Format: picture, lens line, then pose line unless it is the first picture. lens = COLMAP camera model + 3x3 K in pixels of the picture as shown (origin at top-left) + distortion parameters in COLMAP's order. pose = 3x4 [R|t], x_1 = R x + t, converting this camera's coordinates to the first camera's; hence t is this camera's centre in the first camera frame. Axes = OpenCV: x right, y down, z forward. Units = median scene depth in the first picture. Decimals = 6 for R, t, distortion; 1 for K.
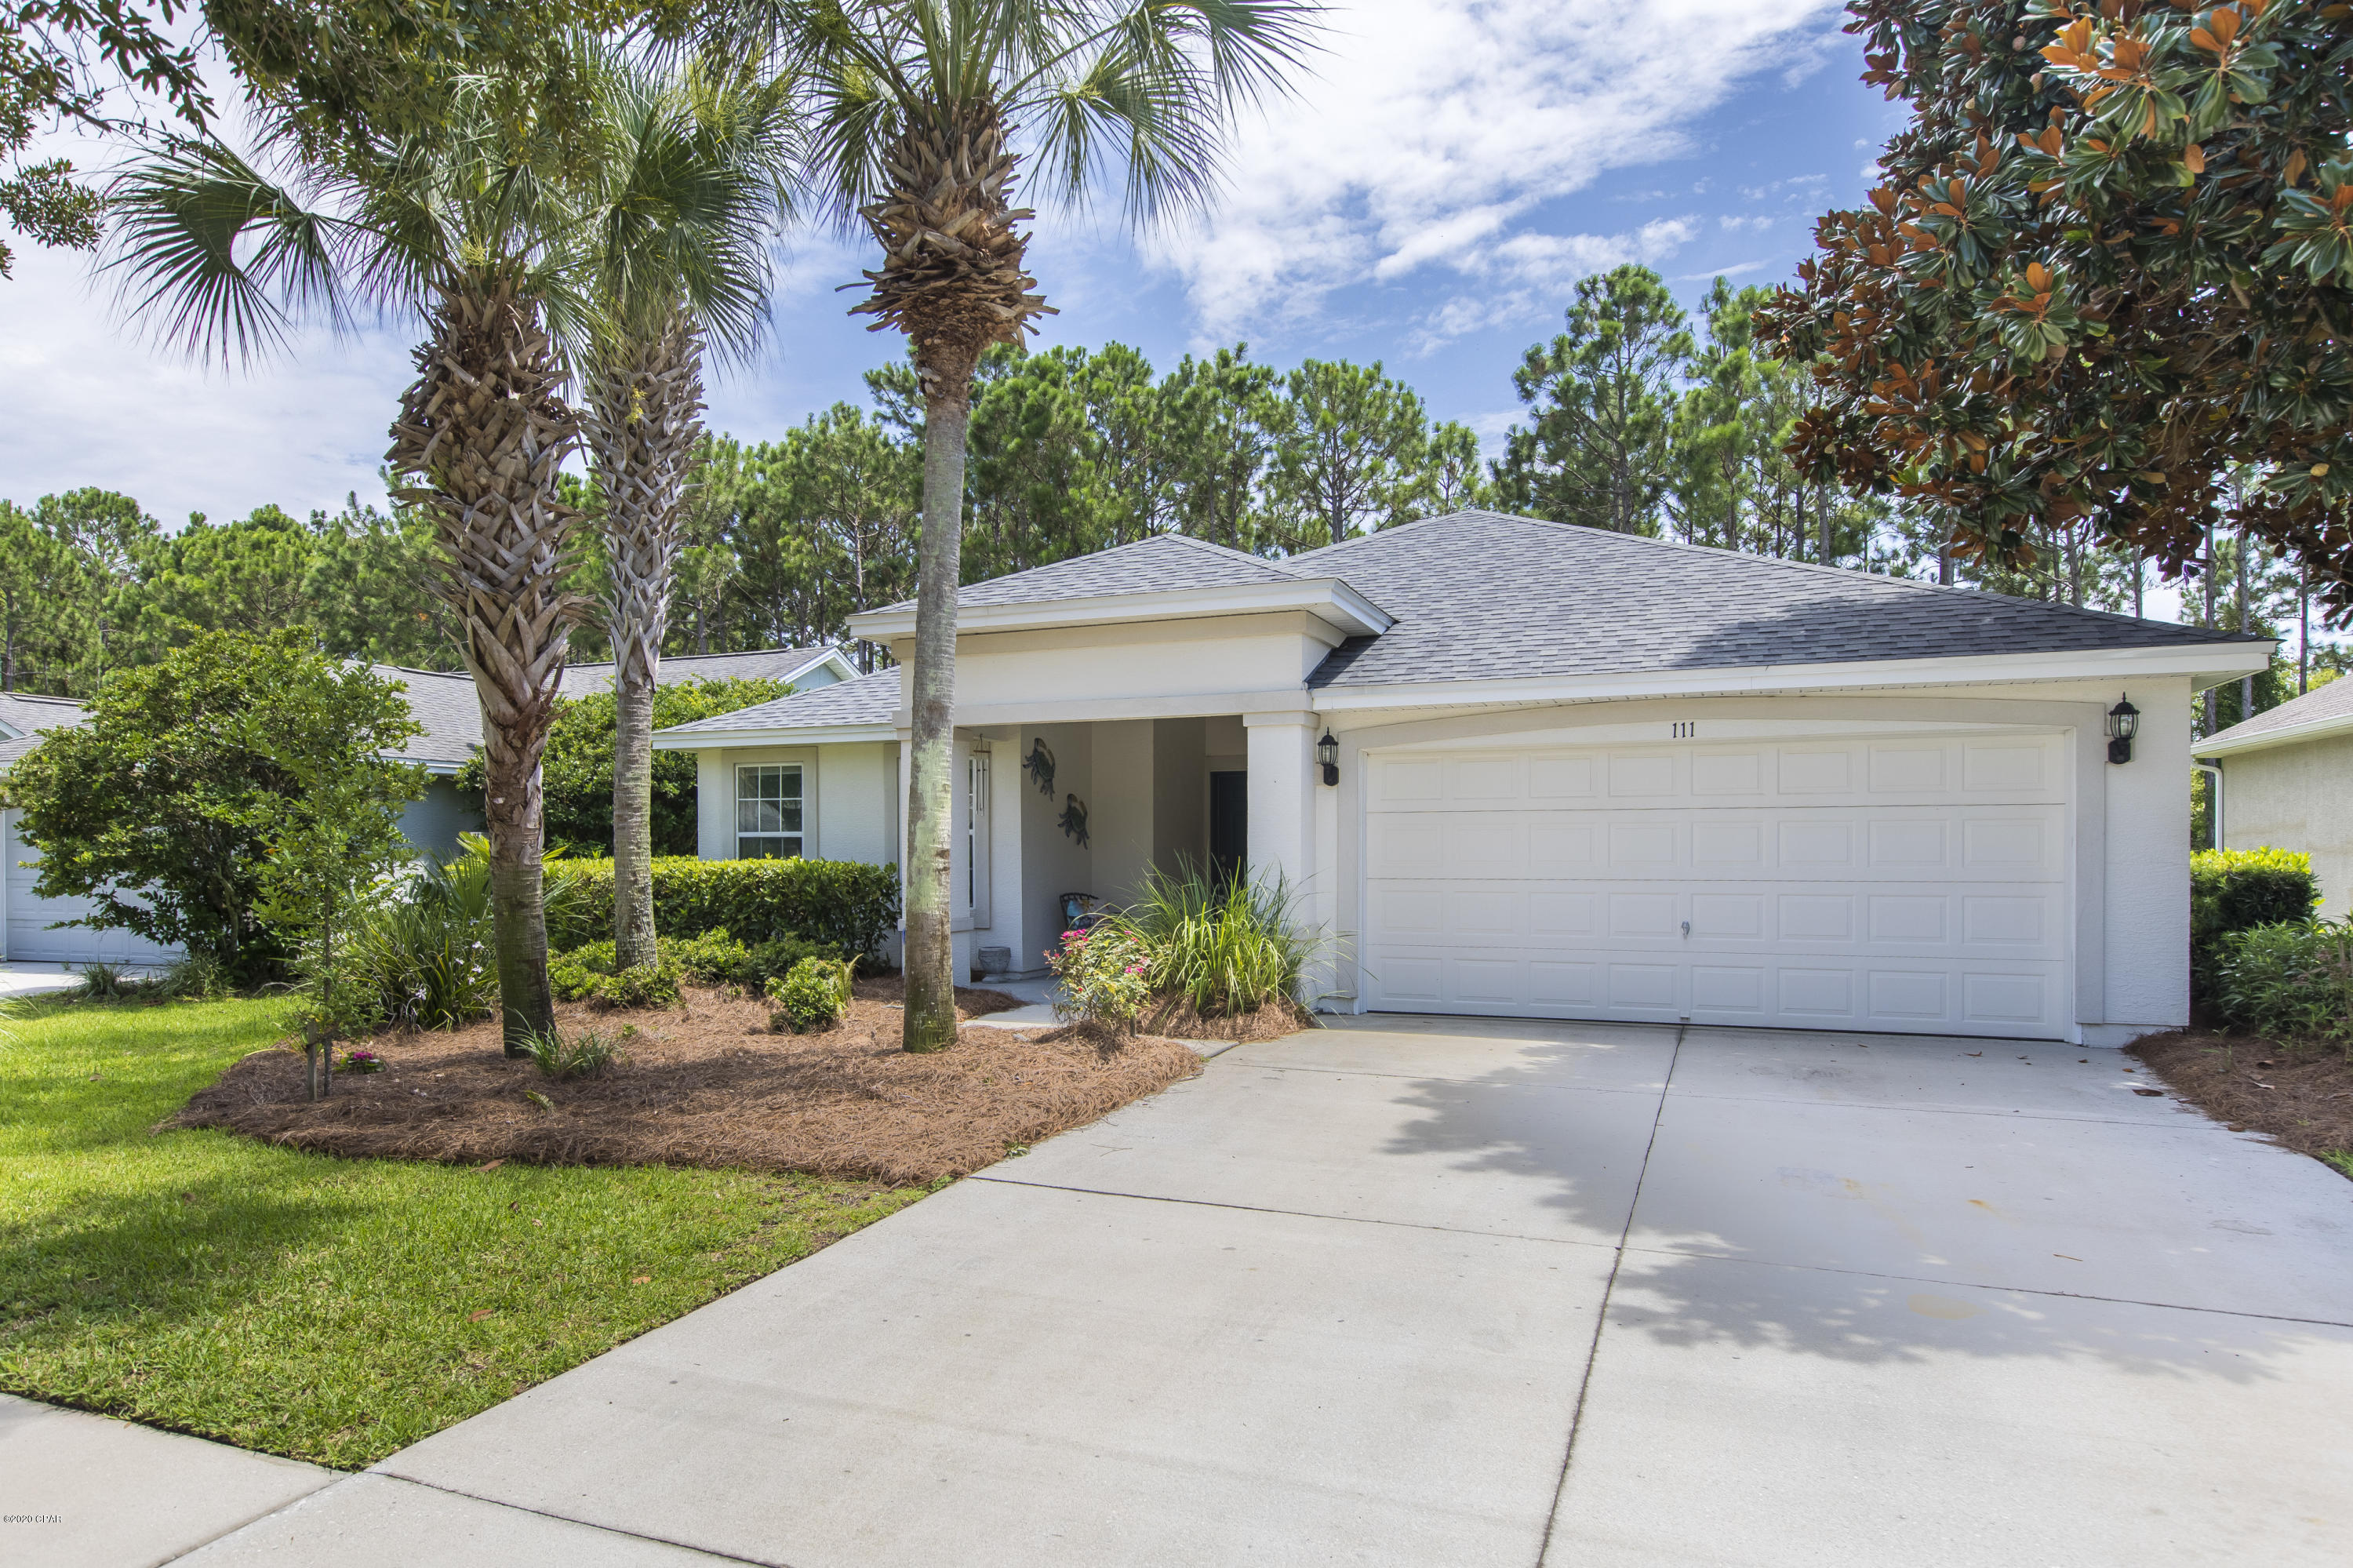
lens RADIAL K [[1496.9, 0, 1176.5], [0, 1496.9, 784.0], [0, 0, 1]] dist [0.009331, 0.001670]
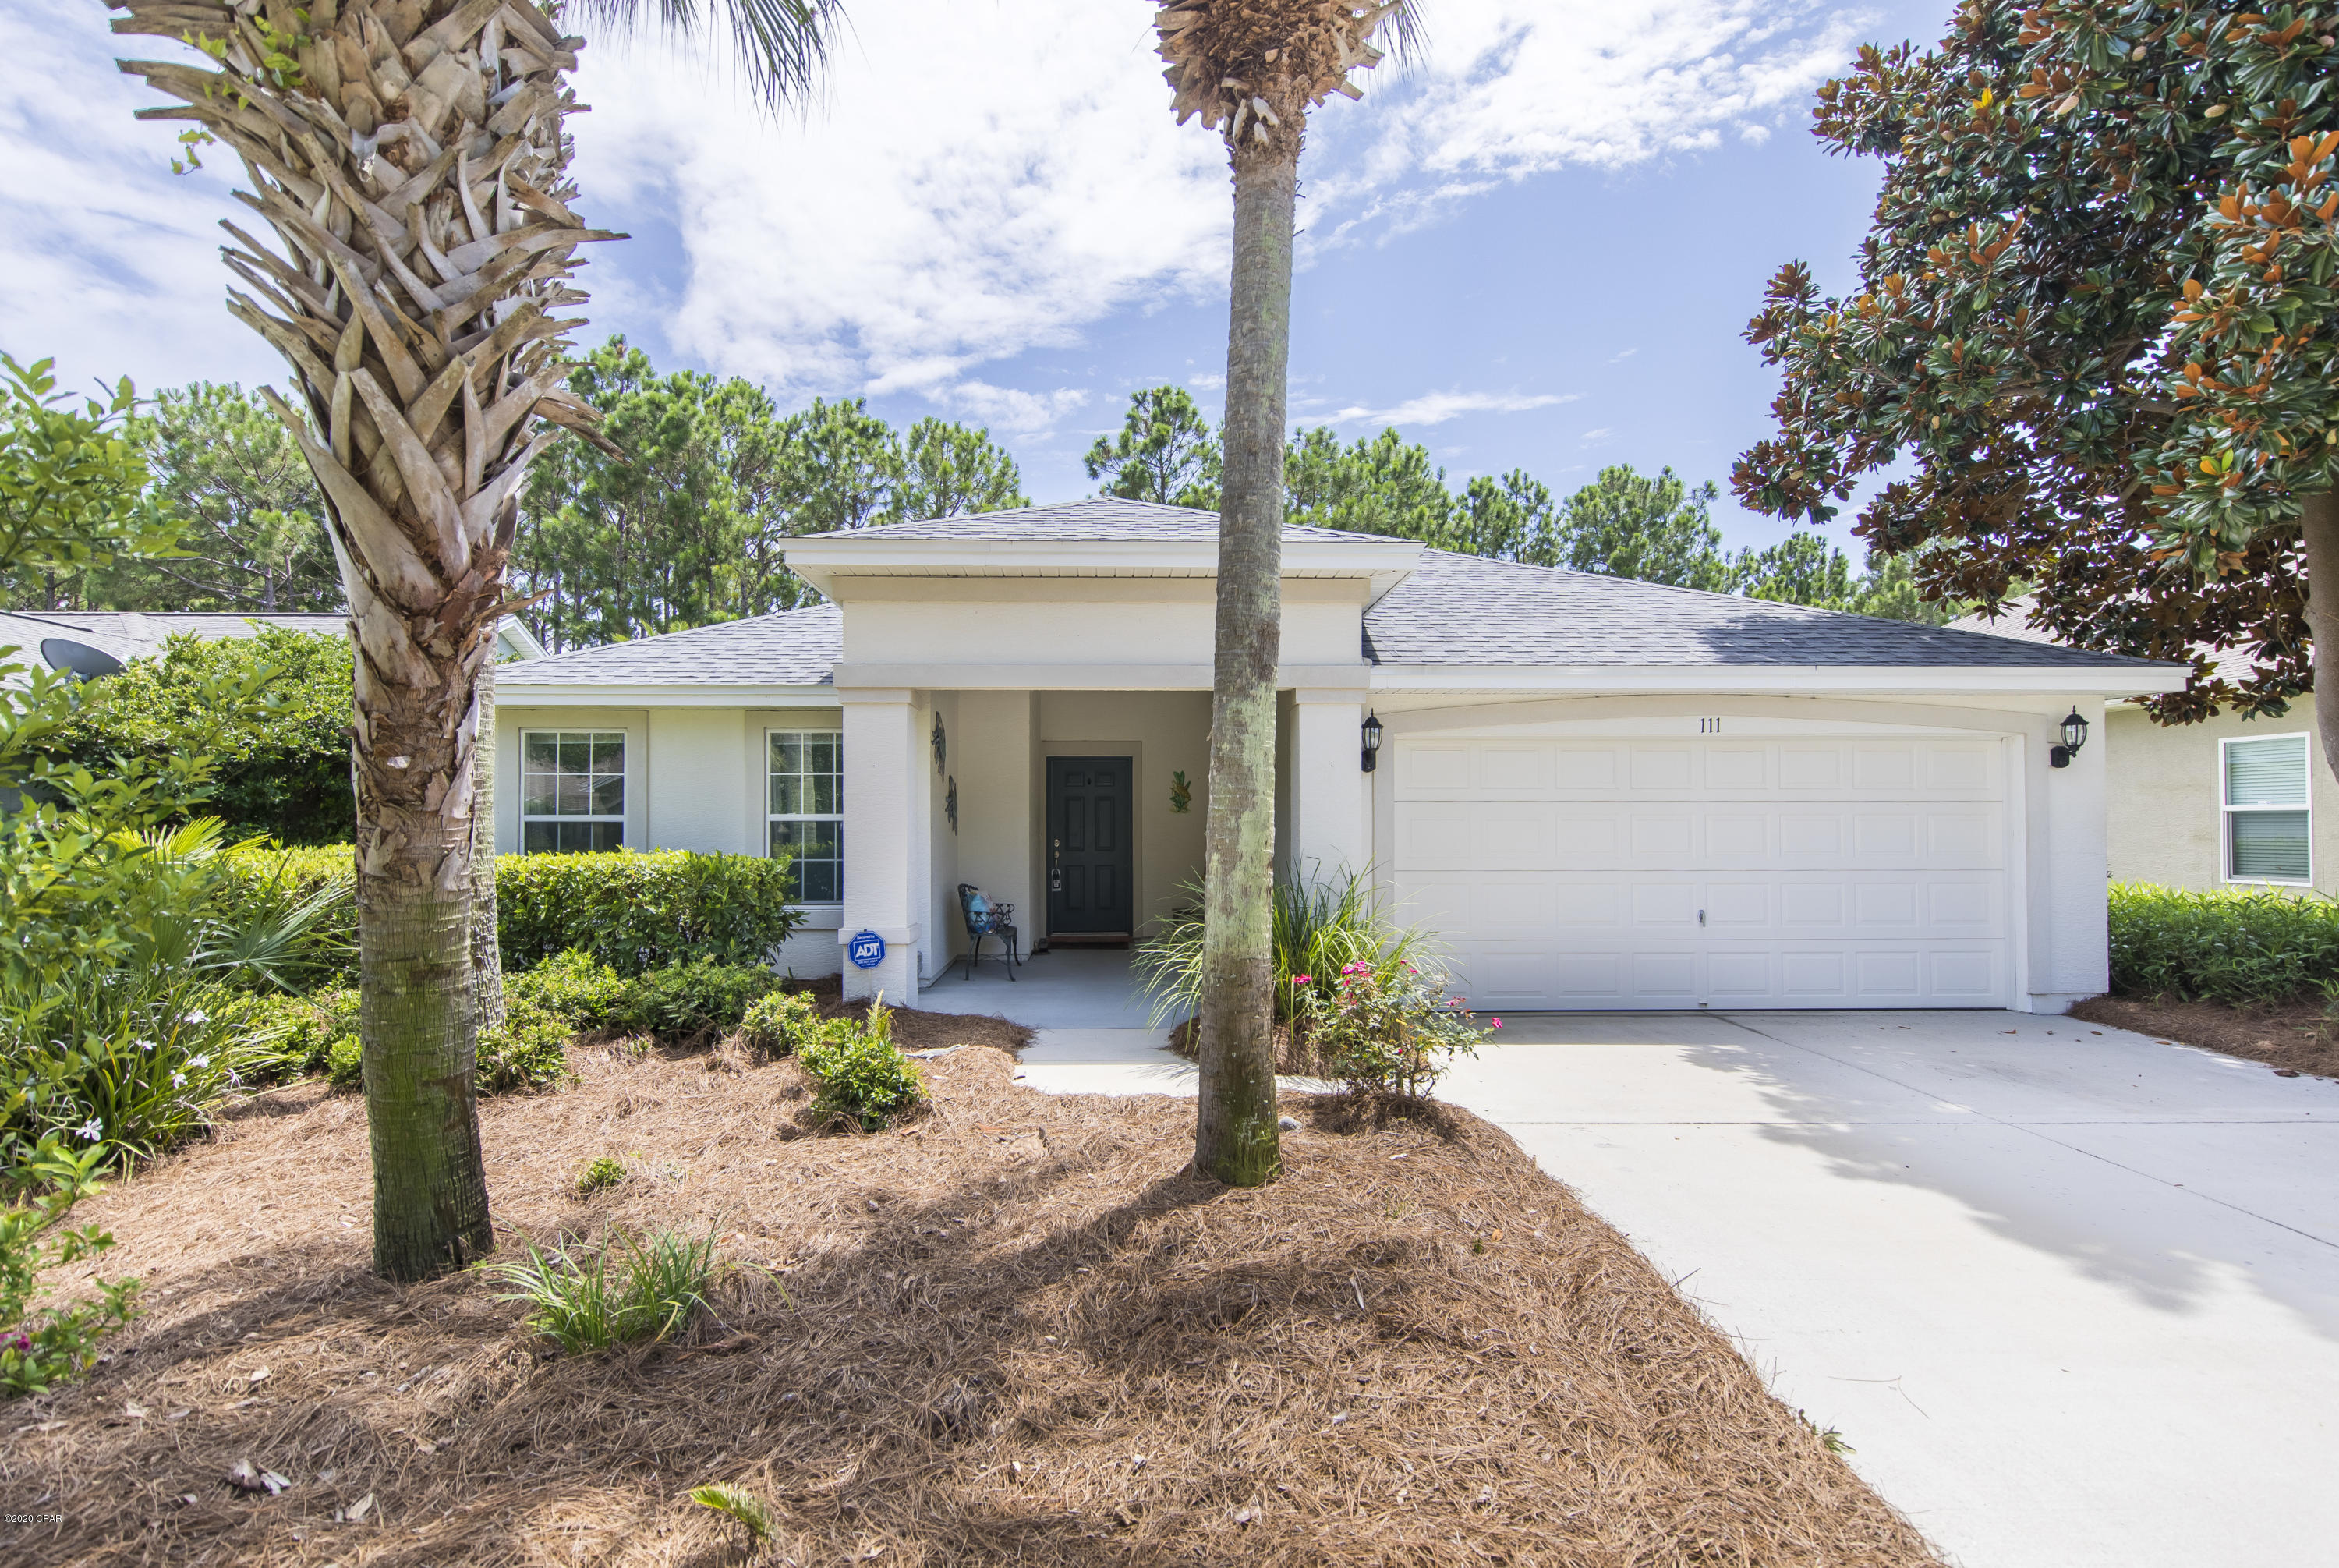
lens RADIAL K [[1072.2, 0, 1168.2], [0, 1072.2, 770.5], [0, 0, 1]] dist [0.009512, -0.000886]
pose [[0.907361, 0.023185, 0.419711, -0.280730], [-0.020826, 0.999731, -0.010203, 0.009377], [-0.419835, 0.000517, 0.907600, 0.435276]]
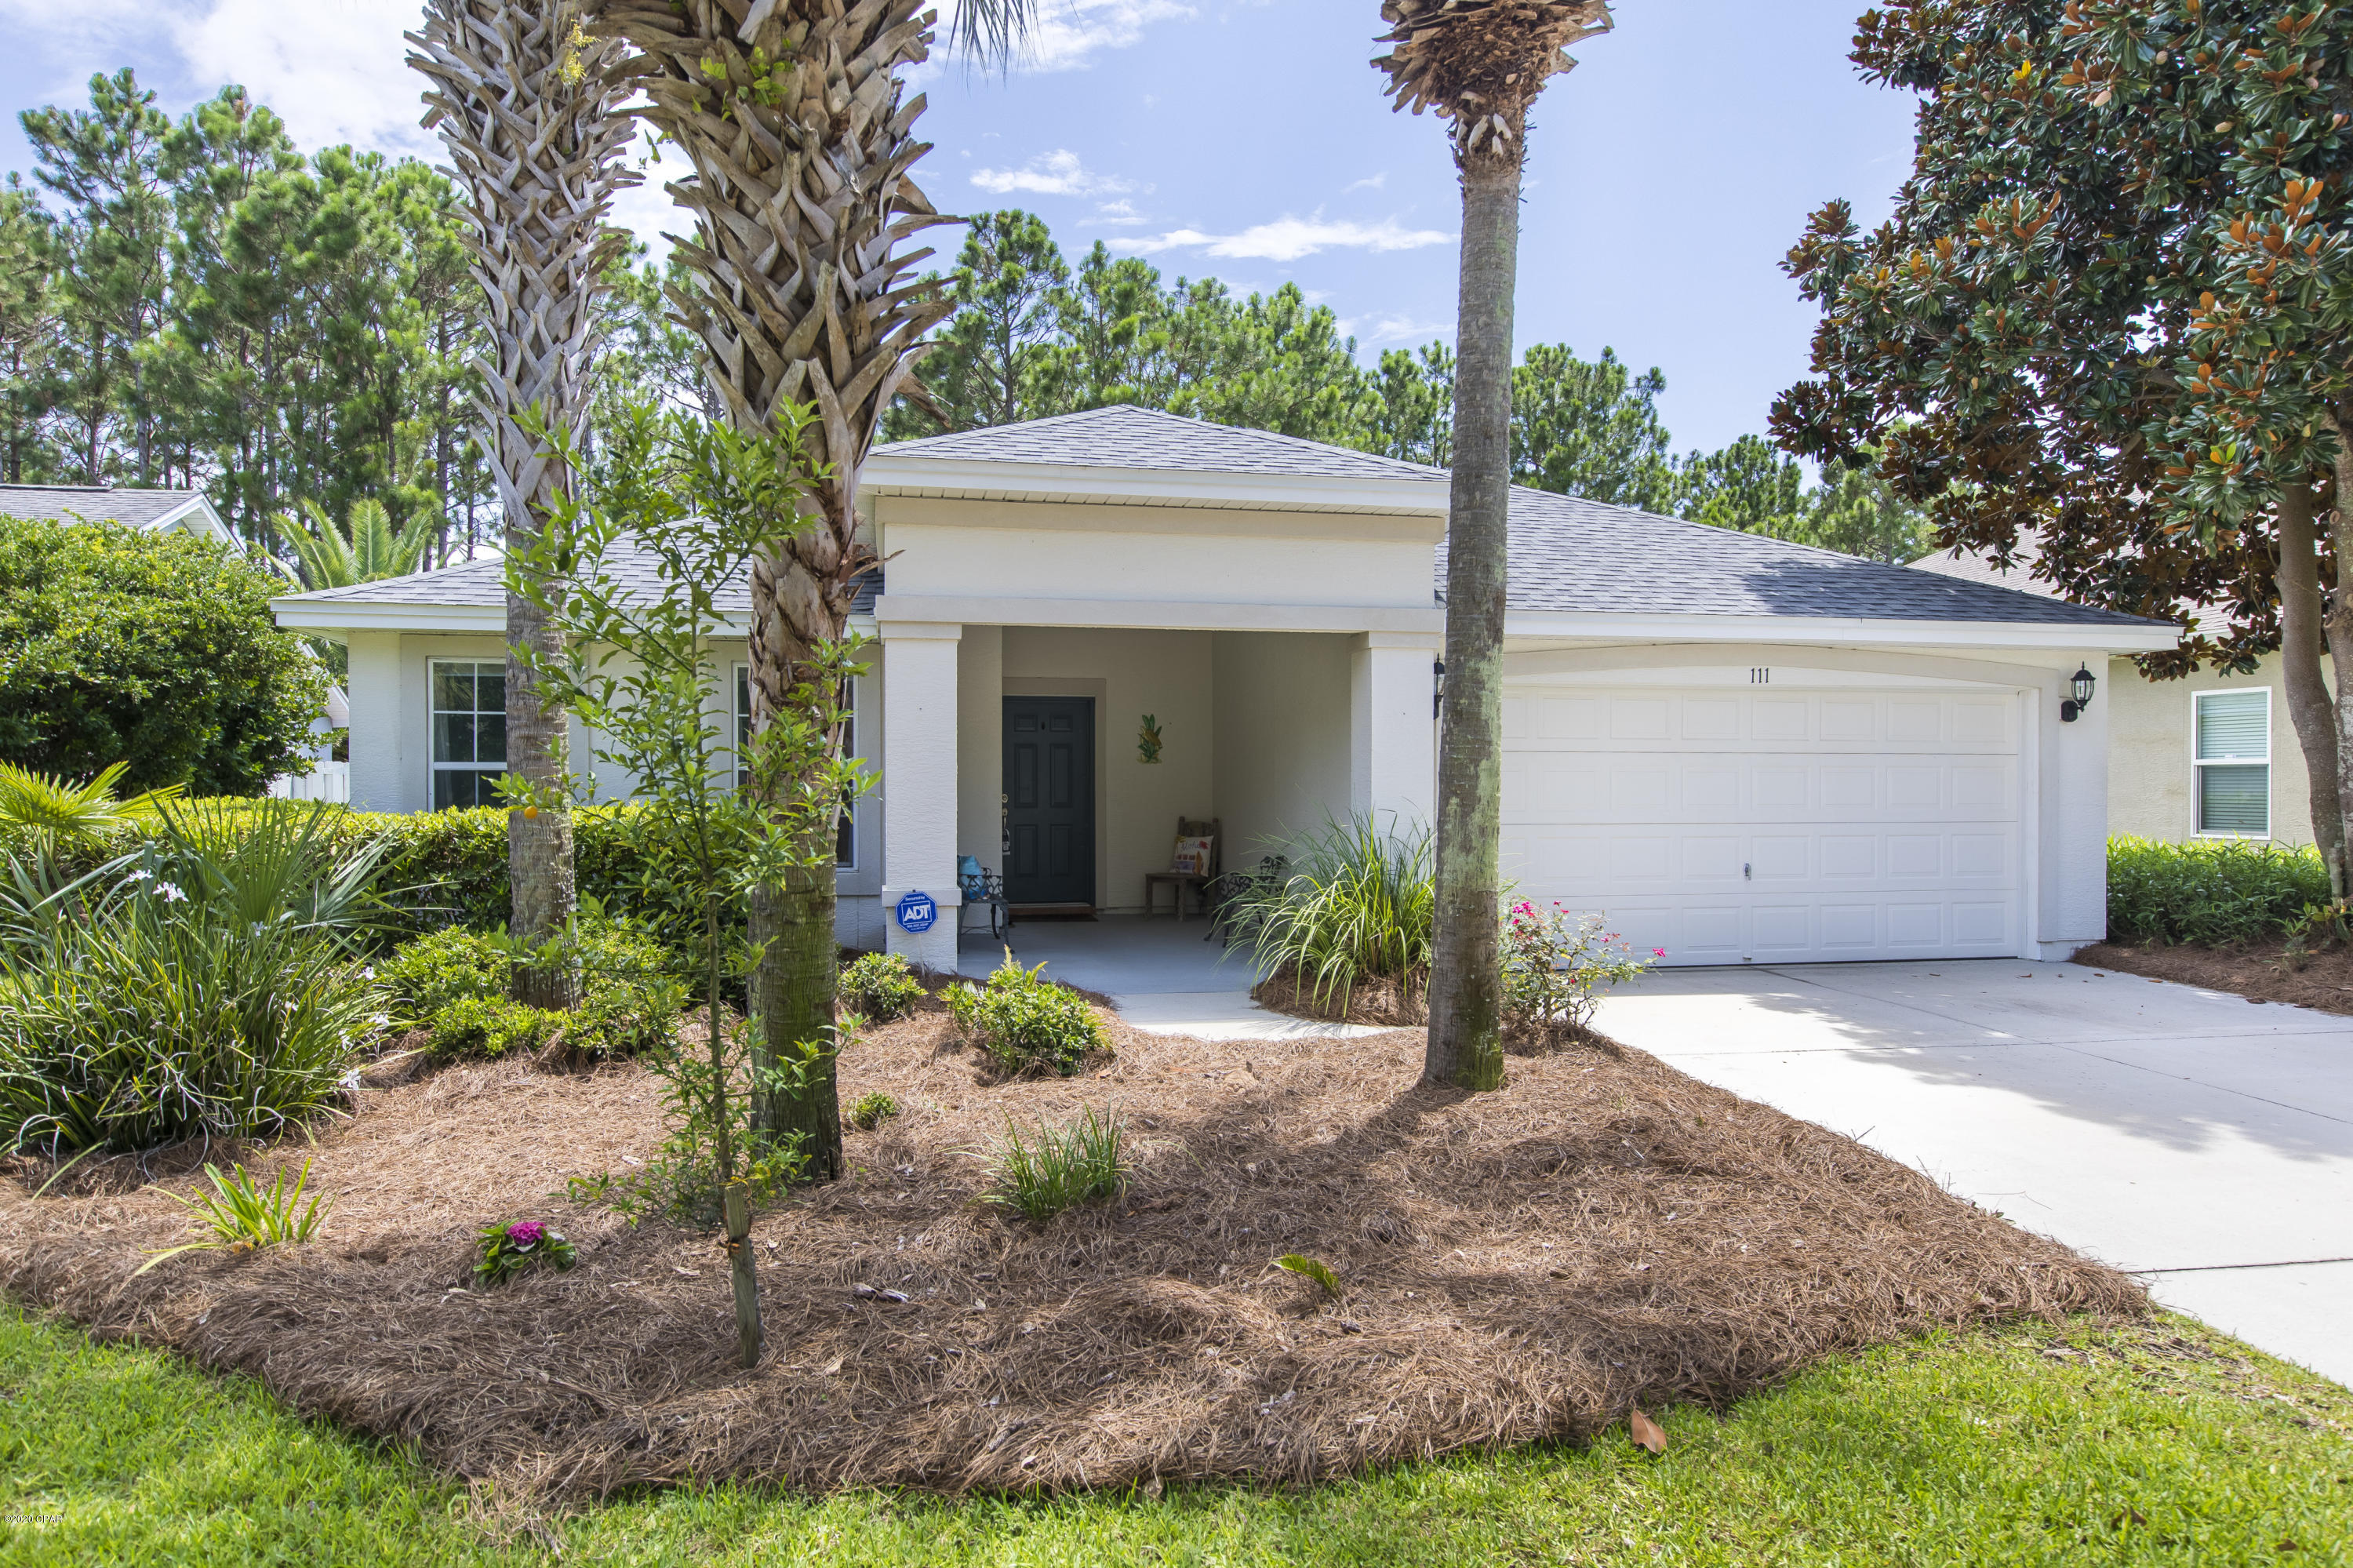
lens RADIAL K [[1440.0, 0, 1178.7], [0, 1440.0, 735.2], [0, 0, 1]] dist [0.007318, 0.004545]
pose [[0.820964, 0.021489, 0.570575, -0.489469], [-0.029097, 0.999568, 0.004220, 0.010496], [-0.570237, -0.020066, 0.821235, 0.377840]]
